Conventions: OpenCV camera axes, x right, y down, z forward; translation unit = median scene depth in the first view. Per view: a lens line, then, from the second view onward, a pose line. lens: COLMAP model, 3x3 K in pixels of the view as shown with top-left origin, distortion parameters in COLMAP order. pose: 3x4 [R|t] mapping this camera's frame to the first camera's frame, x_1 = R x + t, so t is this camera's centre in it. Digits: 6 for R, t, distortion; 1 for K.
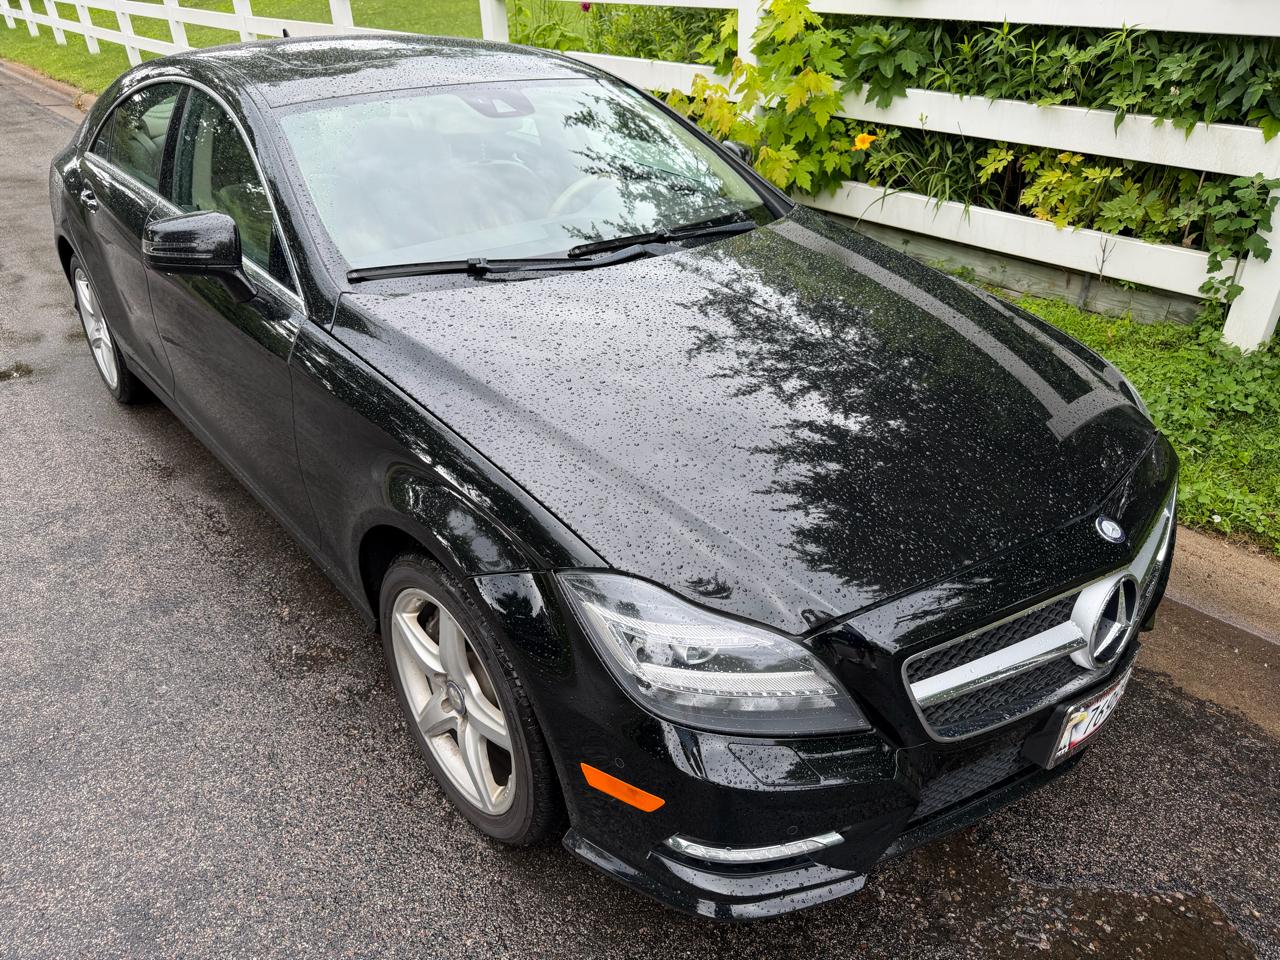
lens RADIAL K [[910.9, 0, 630.6], [0, 910.9, 486.2], [0, 0, 1]] dist [0.016491, -0.018550]
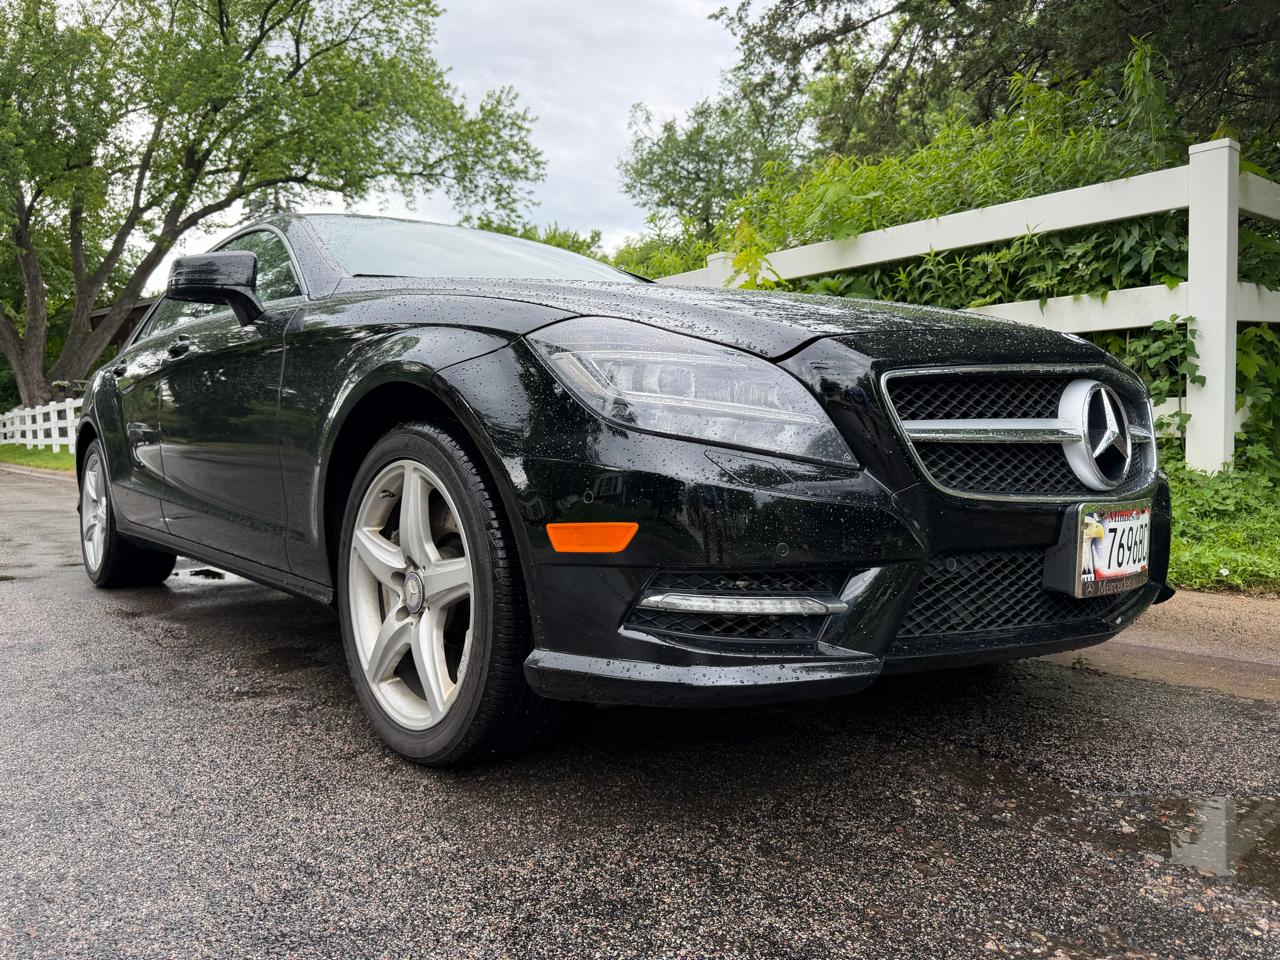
lens RADIAL K [[910.9, 0, 637.1], [0, 910.9, 471.9], [0, 0, 1]] dist [0.016491, -0.018550]
pose [[0.999859, -0.013063, 0.010578, 0.016757], [0.016454, 0.889183, -0.457256, 0.416417], [-0.003432, 0.457366, 0.889272, 0.111679]]
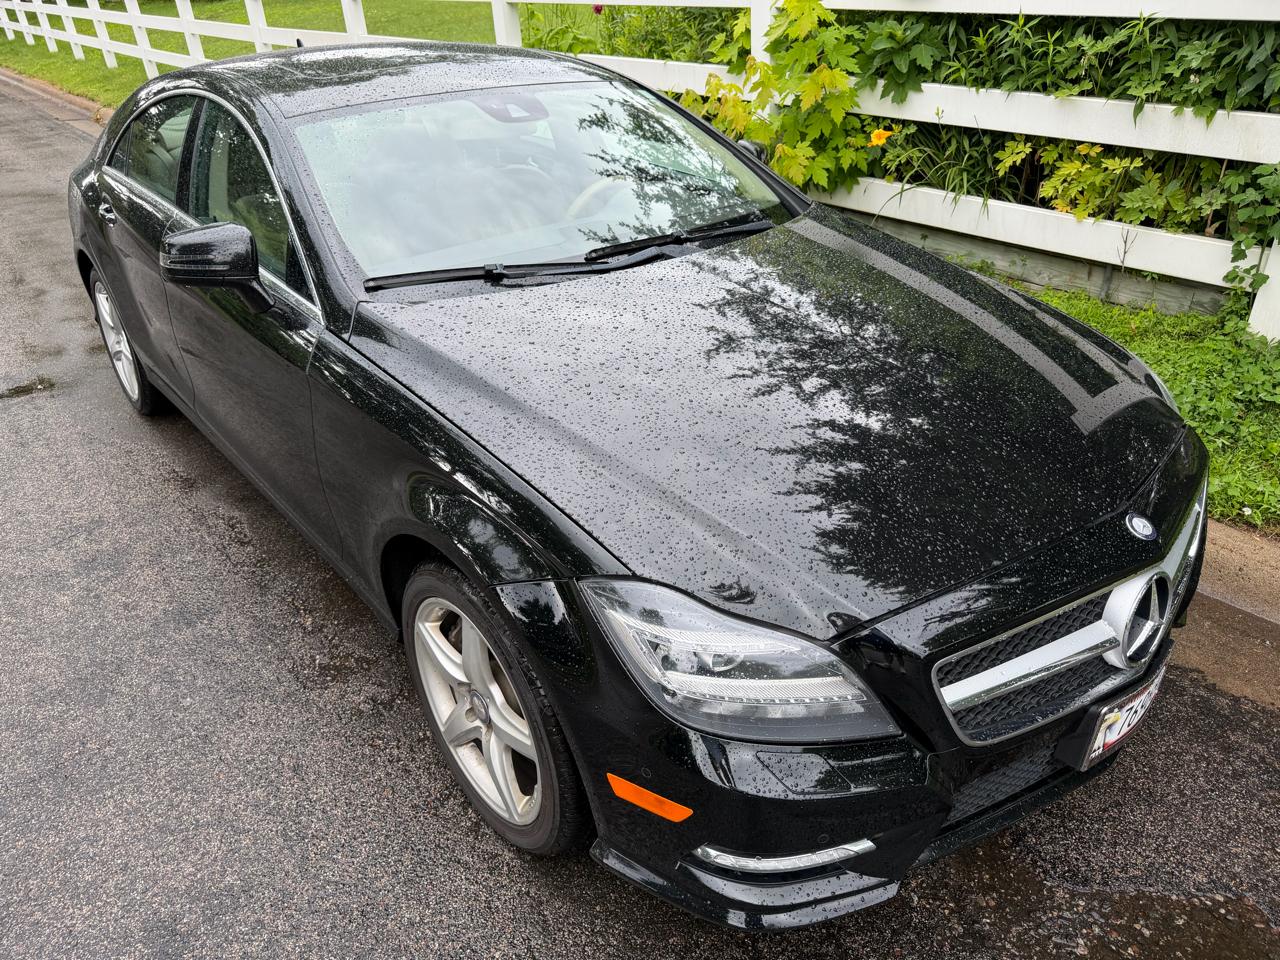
lens RADIAL K [[910.9, 0, 639.2], [0, 910.9, 482.0], [0, 0, 1]] dist [0.016491, -0.018550]
pose [[0.999738, -0.018714, -0.013153, -0.000416], [0.018654, 0.999815, -0.004680, -0.003869], [0.013239, 0.004433, 0.999903, 0.006779]]
